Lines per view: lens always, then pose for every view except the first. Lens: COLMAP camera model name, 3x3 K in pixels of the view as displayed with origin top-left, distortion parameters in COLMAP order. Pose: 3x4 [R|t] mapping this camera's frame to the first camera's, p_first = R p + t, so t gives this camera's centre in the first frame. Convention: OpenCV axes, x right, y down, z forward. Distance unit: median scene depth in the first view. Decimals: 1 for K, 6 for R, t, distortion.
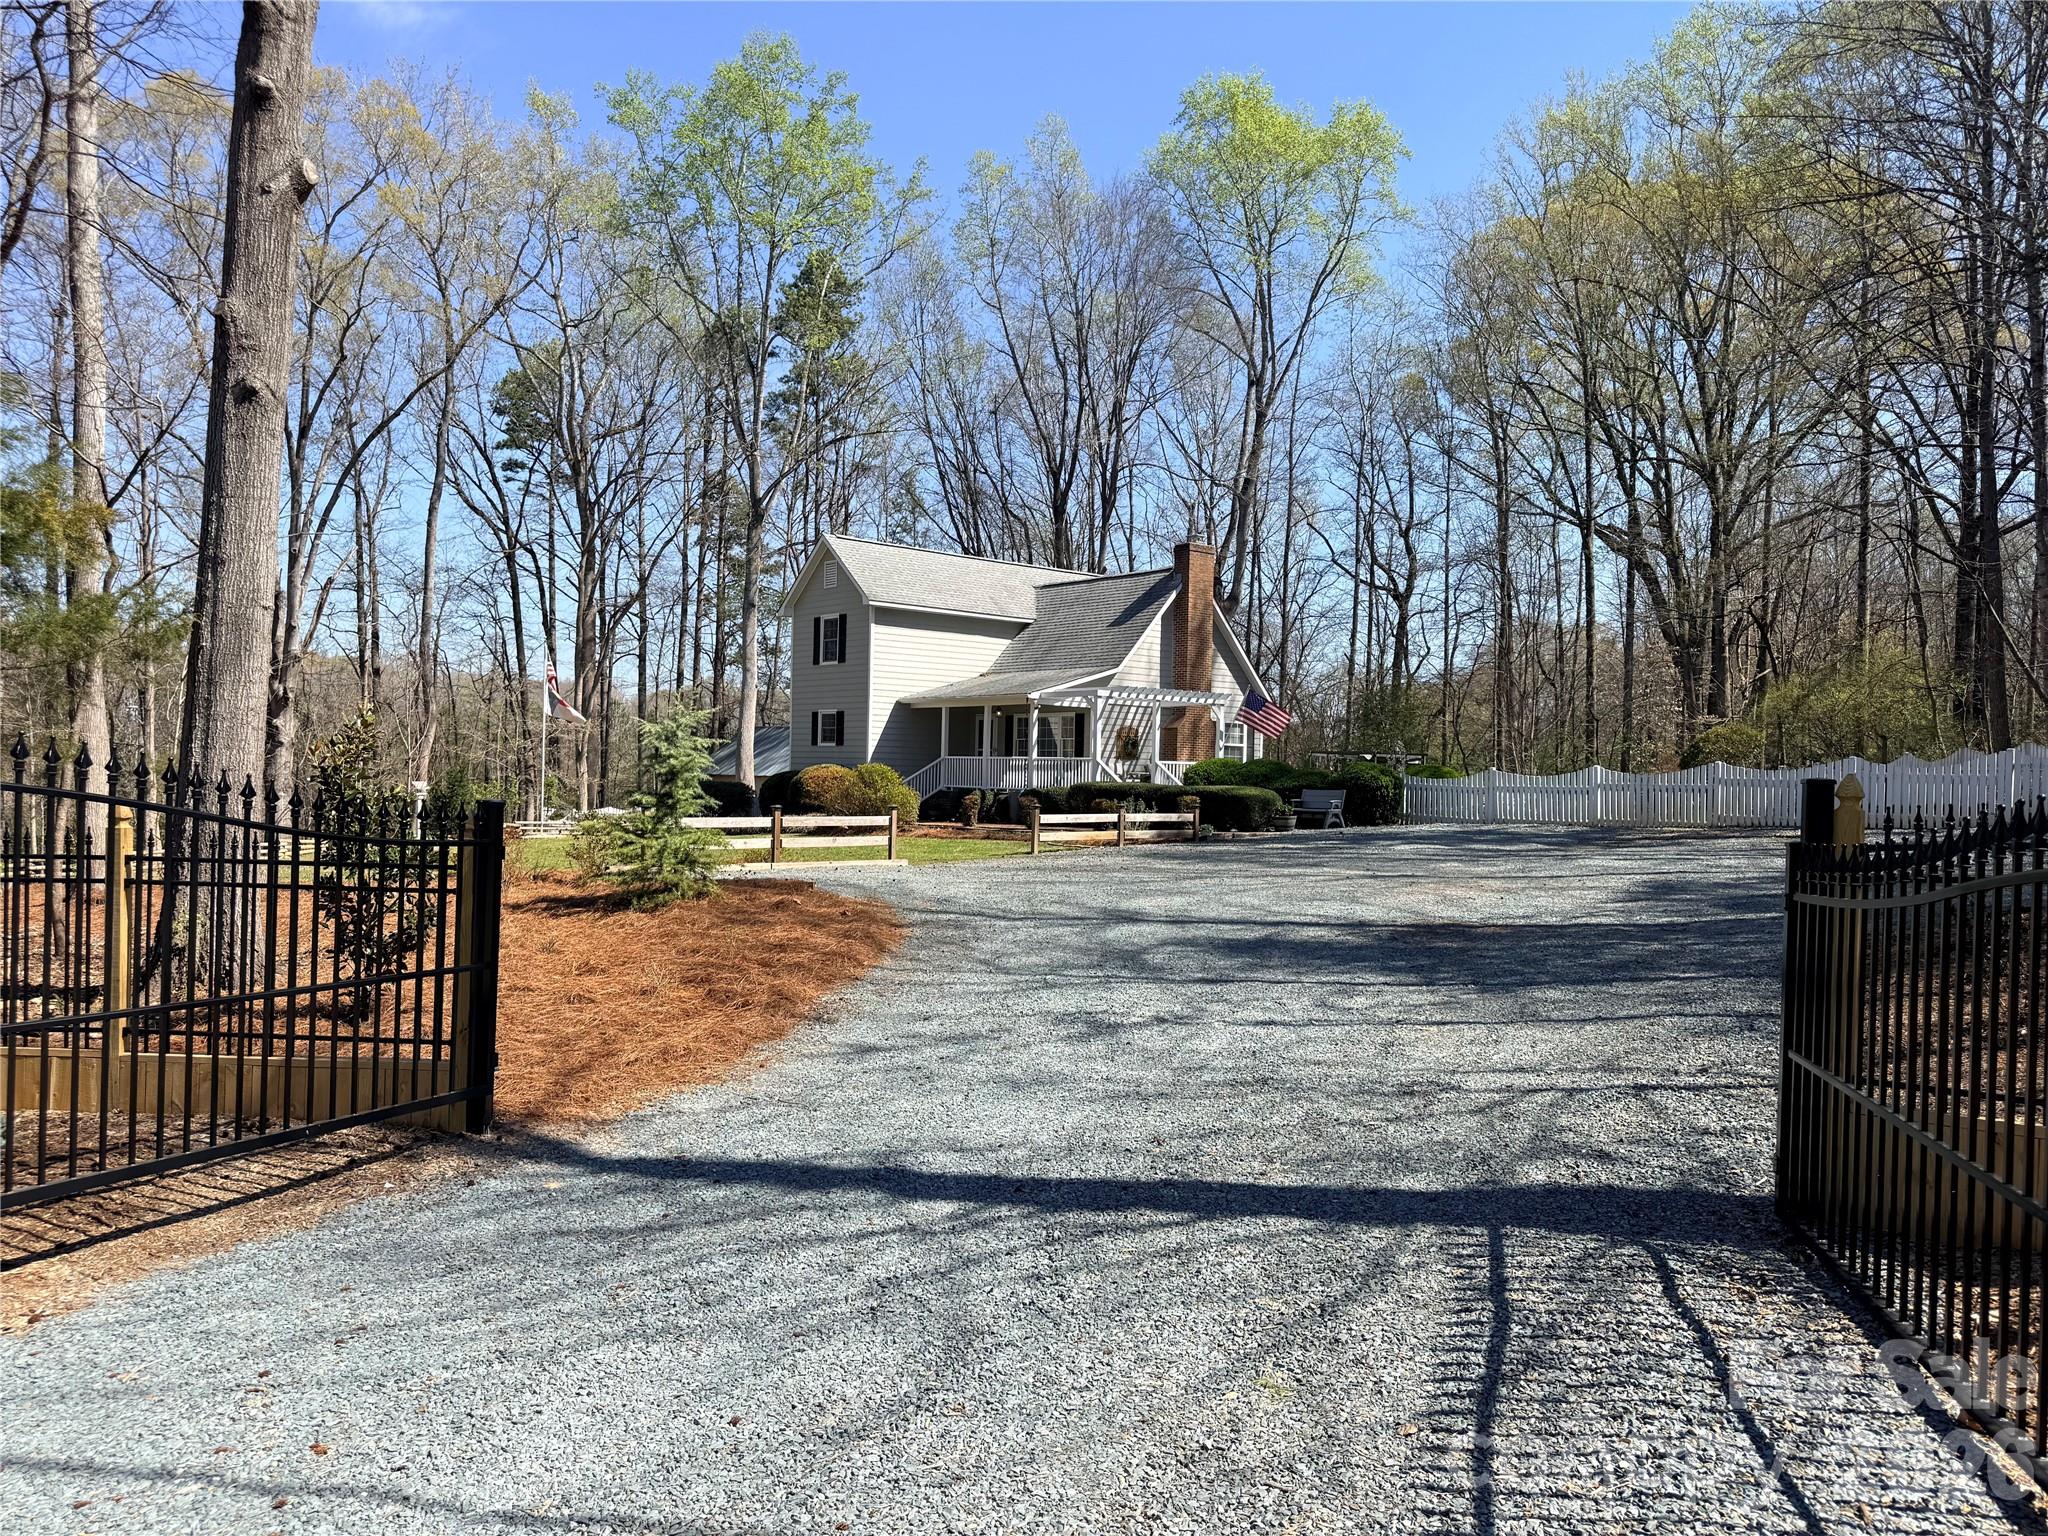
lens RADIAL K [[1427.2, 0, 1048.9], [0, 1427.2, 773.1], [0, 0, 1]] dist [-0.000606, -0.003738]
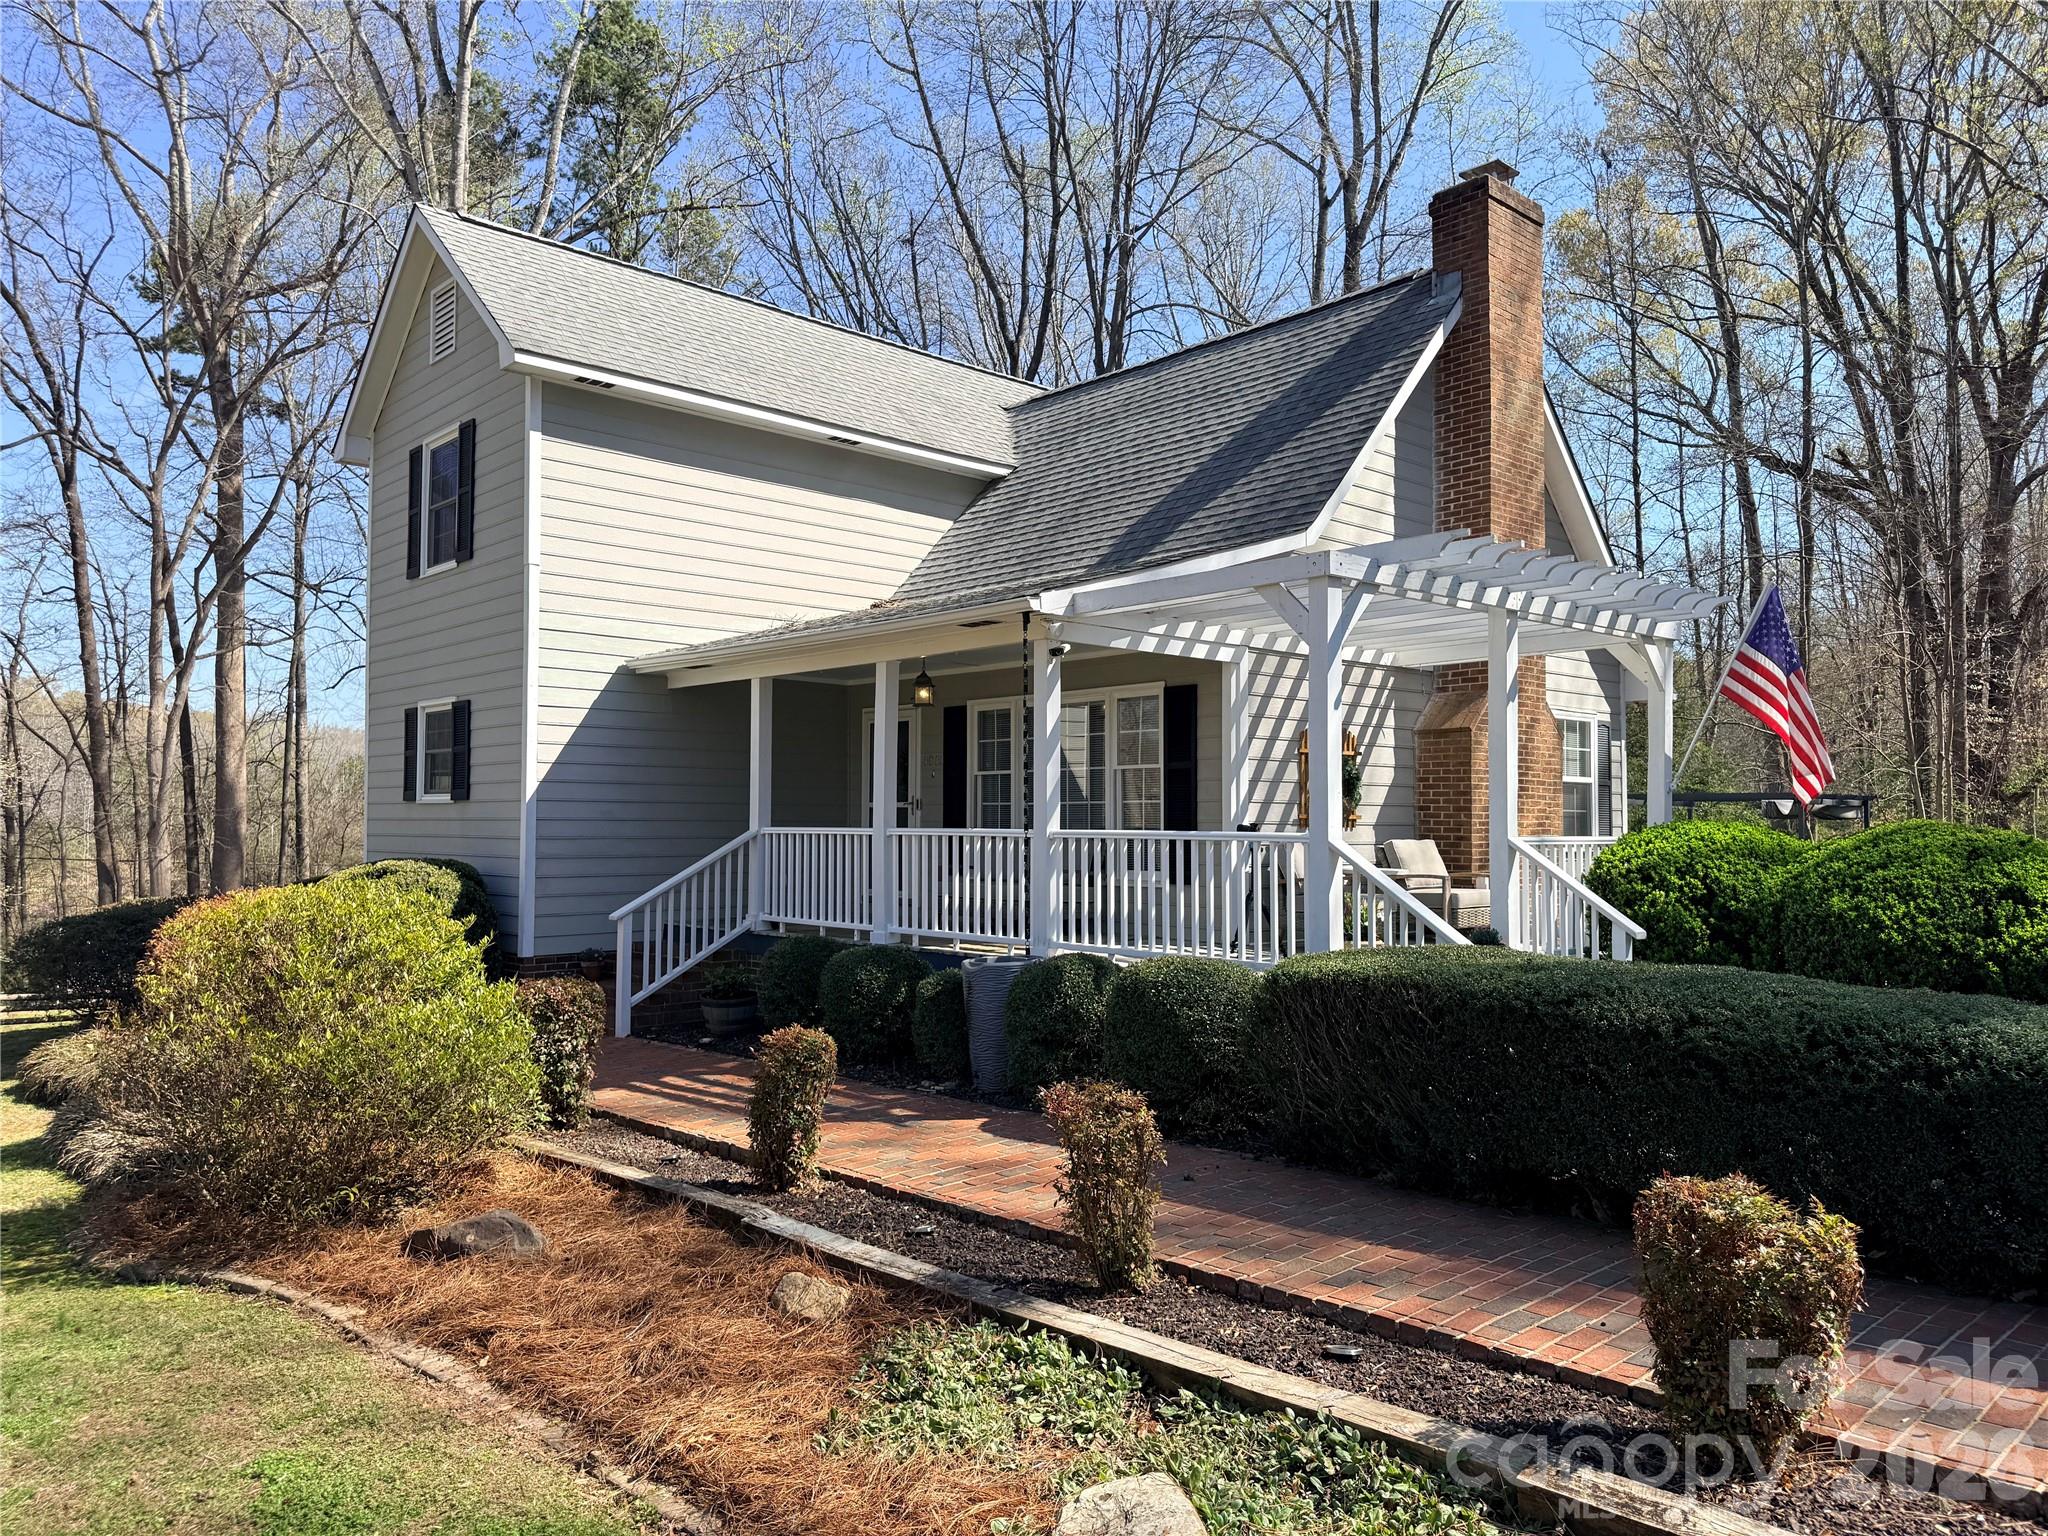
lens RADIAL K [[1457.6, 0, 1038.4], [0, 1457.6, 775.4], [0, 0, 1]] dist [0.003138, -0.041981]
pose [[0.998970, -0.015508, 0.042641, -0.013841], [0.016996, 0.999251, -0.034763, -0.006860], [-0.042070, 0.035452, 0.998485, 0.406527]]
